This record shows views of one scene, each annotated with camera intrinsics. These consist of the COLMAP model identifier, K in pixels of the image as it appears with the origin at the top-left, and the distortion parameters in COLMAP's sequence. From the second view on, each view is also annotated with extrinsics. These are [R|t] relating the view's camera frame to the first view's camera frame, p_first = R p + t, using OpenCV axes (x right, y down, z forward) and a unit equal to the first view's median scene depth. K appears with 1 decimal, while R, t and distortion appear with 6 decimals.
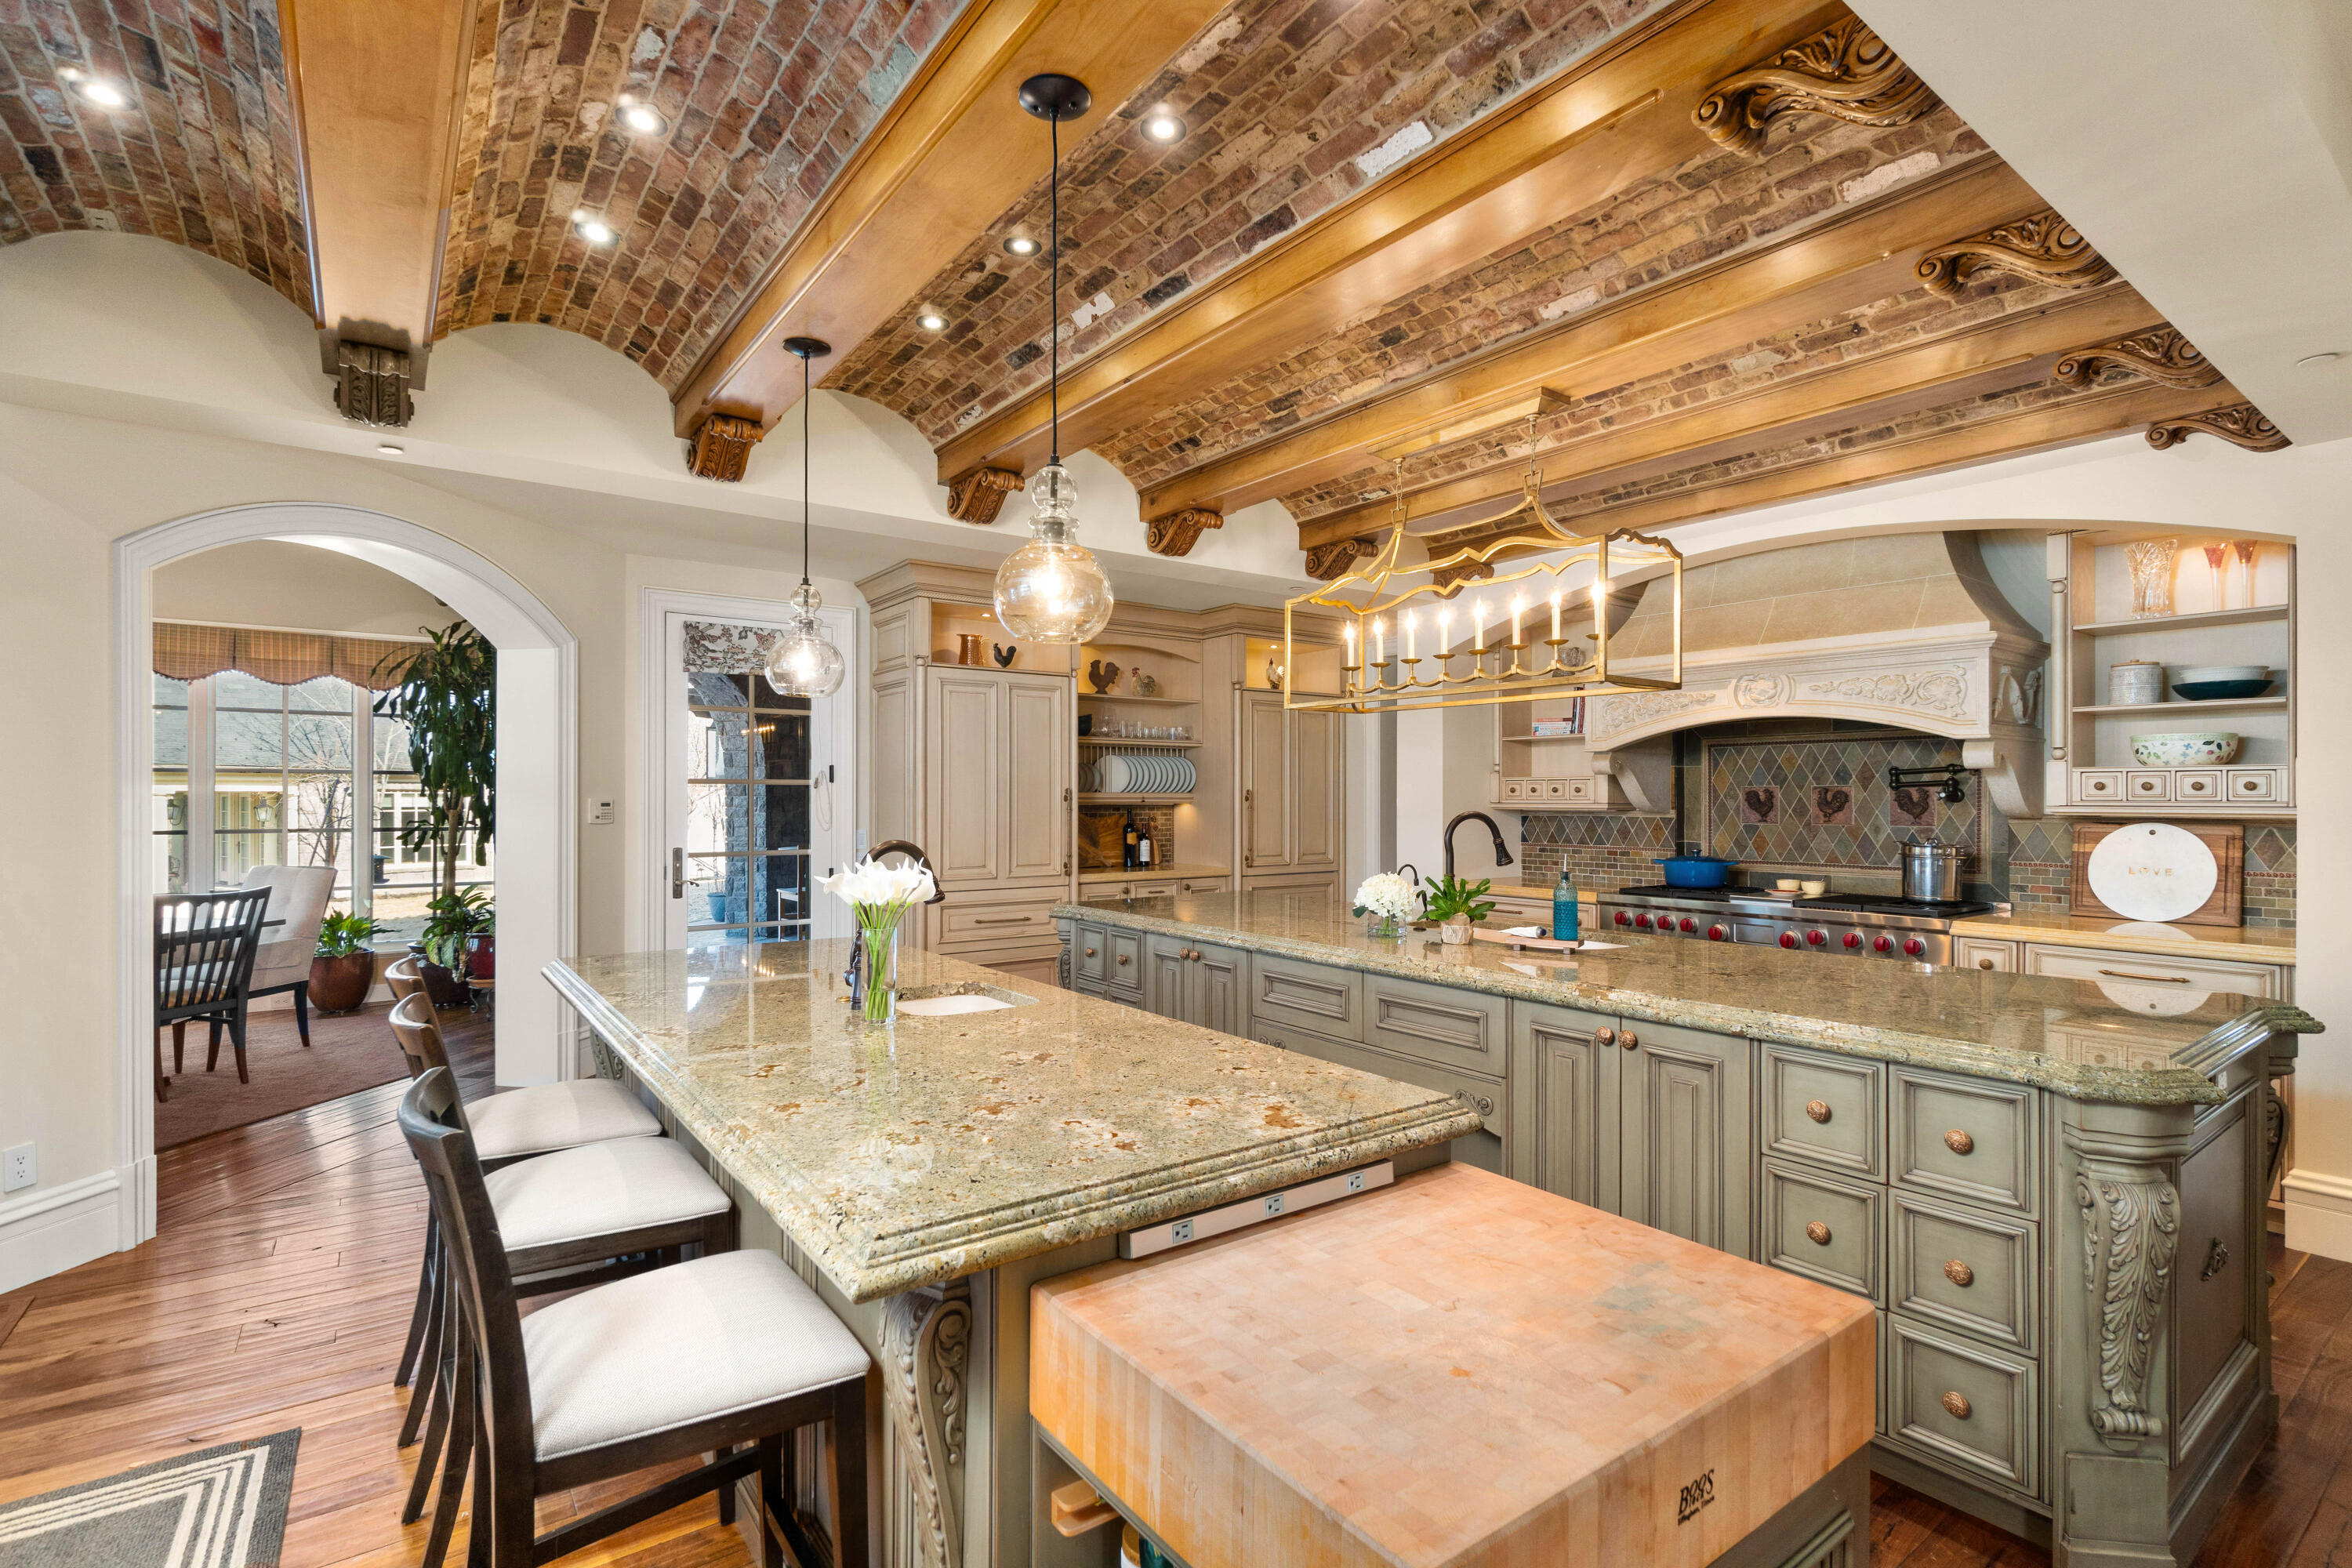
lens RADIAL K [[1101.6, 0, 1184.7], [0, 1101.6, 800.0], [0, 0, 1]] dist [-0.013303, 0.001665]
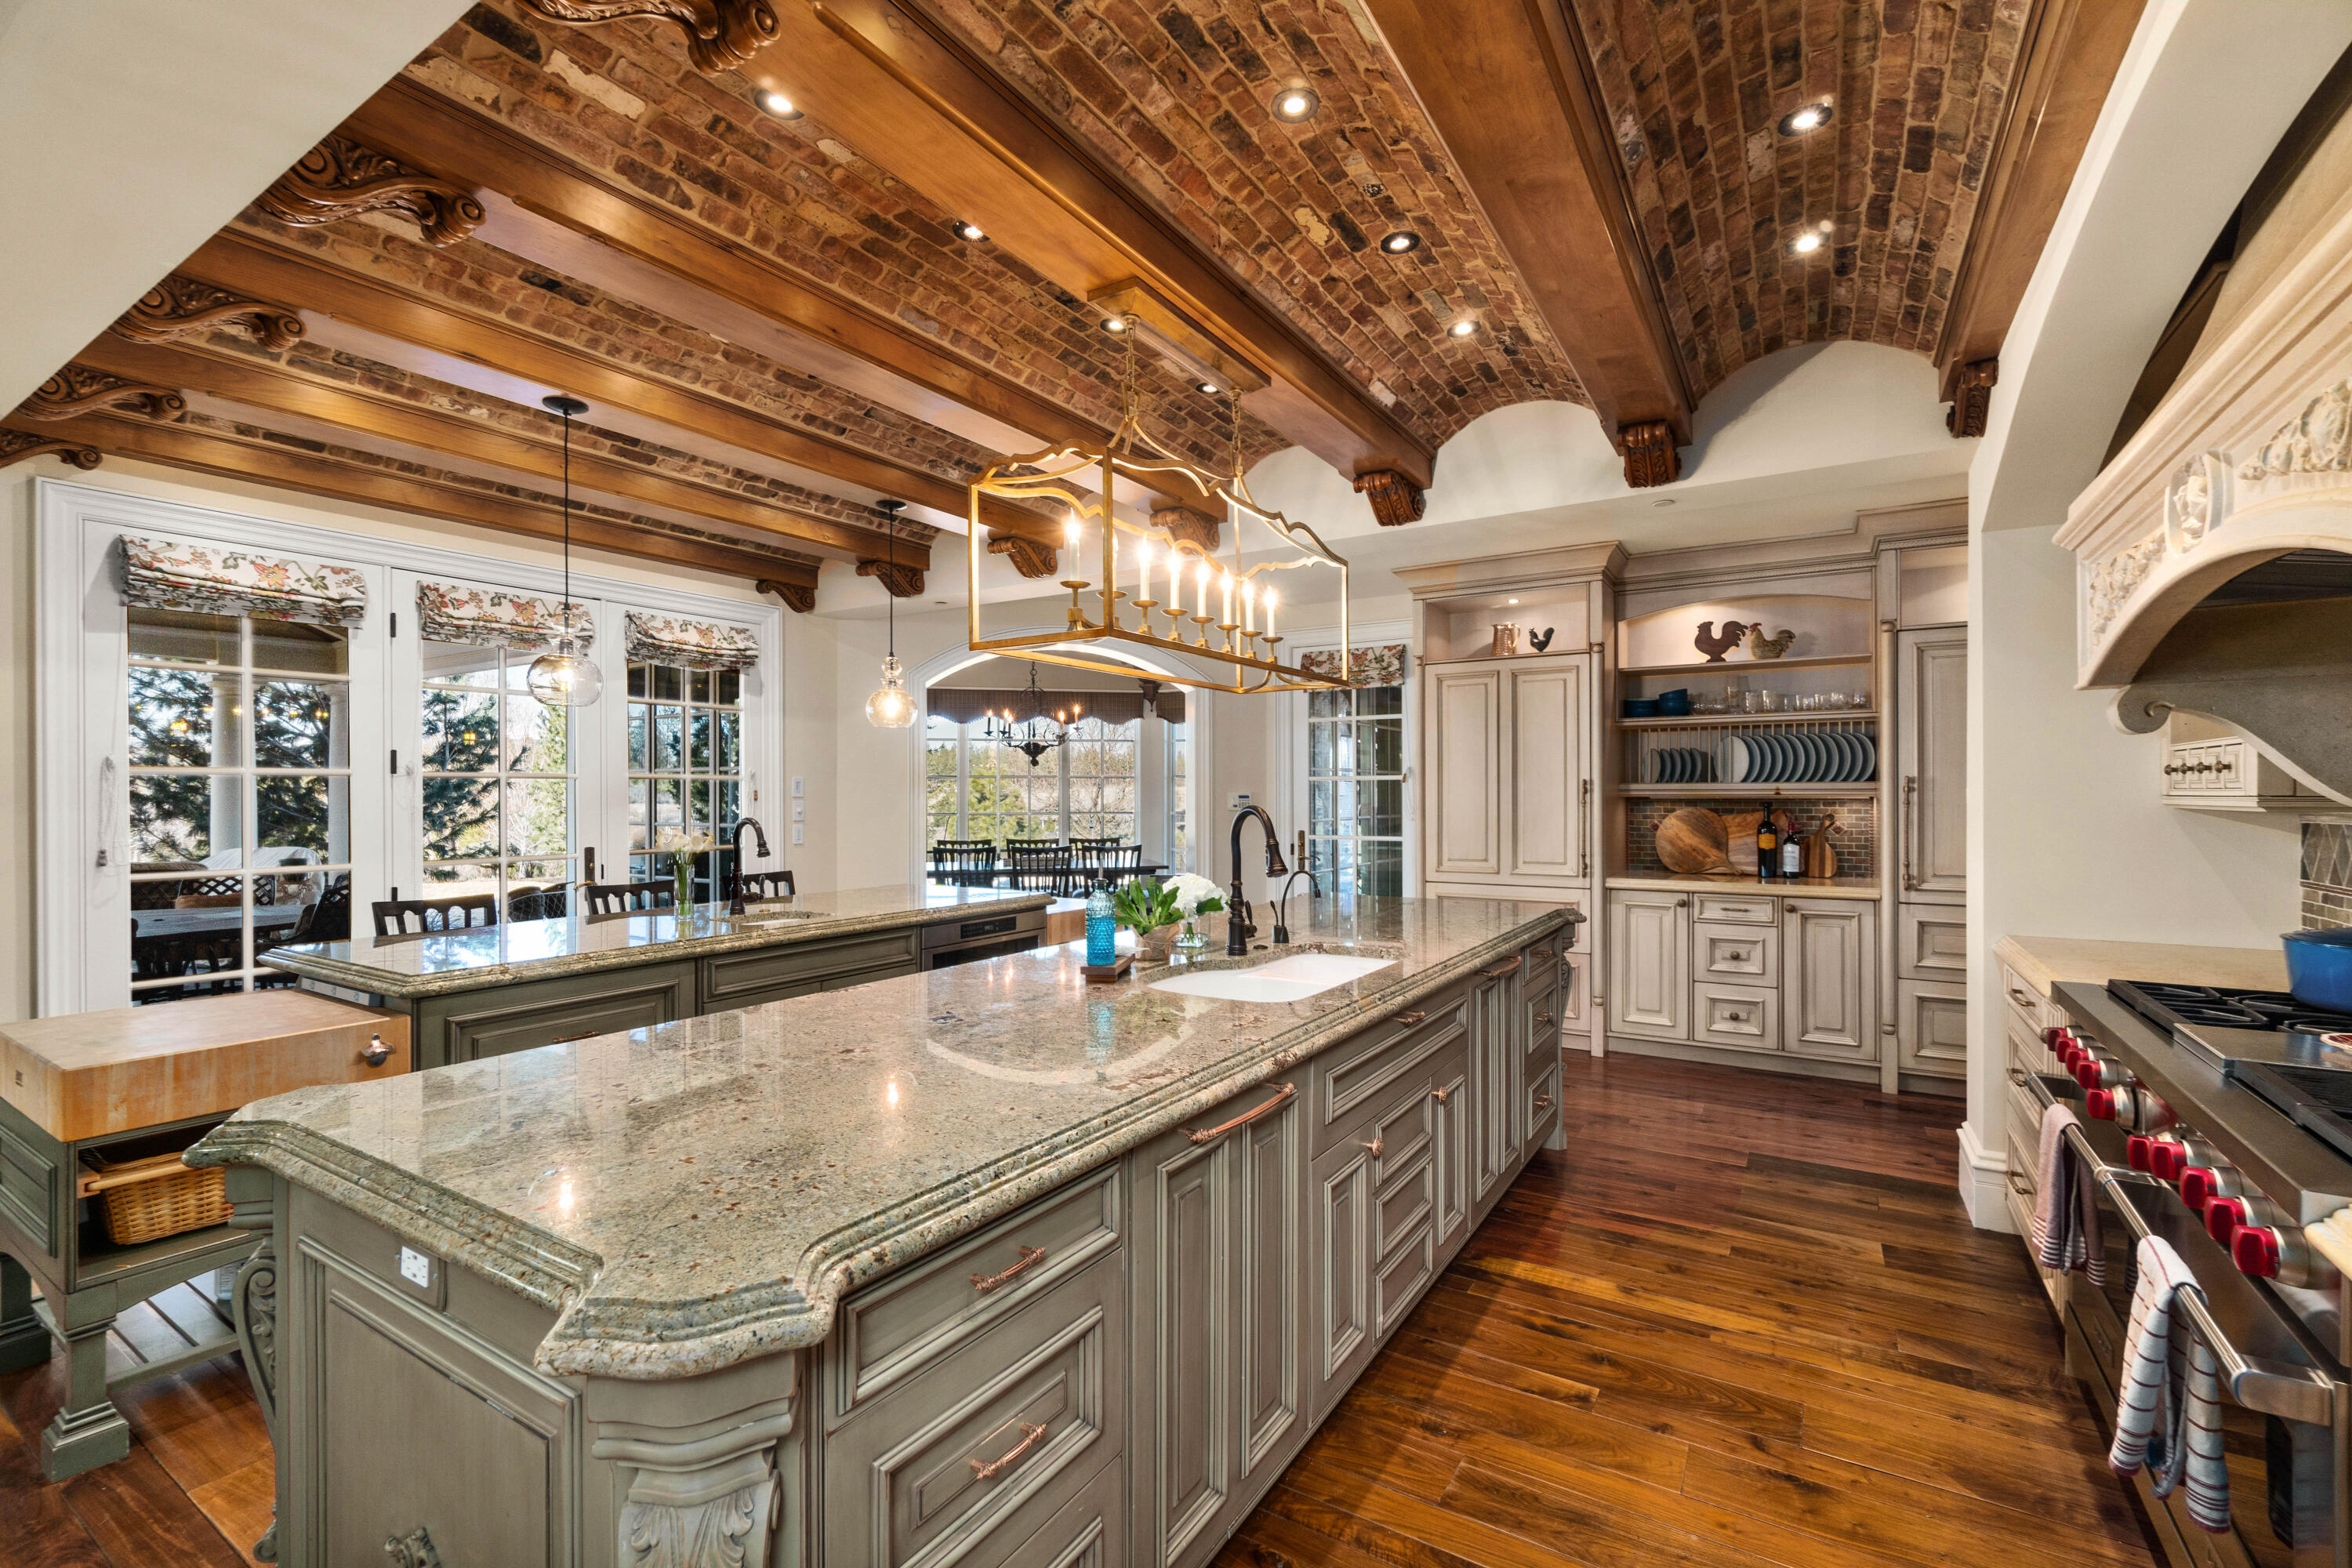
lens RADIAL K [[1018.1, 0, 1176.0], [0, 1018.1, 784.0], [0, 0, 1]] dist [0.001903, 0.000130]
pose [[0.360228, -0.010358, -0.932807, 0.706563], [0.001627, 0.999944, -0.010475, 0.001880], [0.932863, 0.002255, 0.360225, 0.519664]]
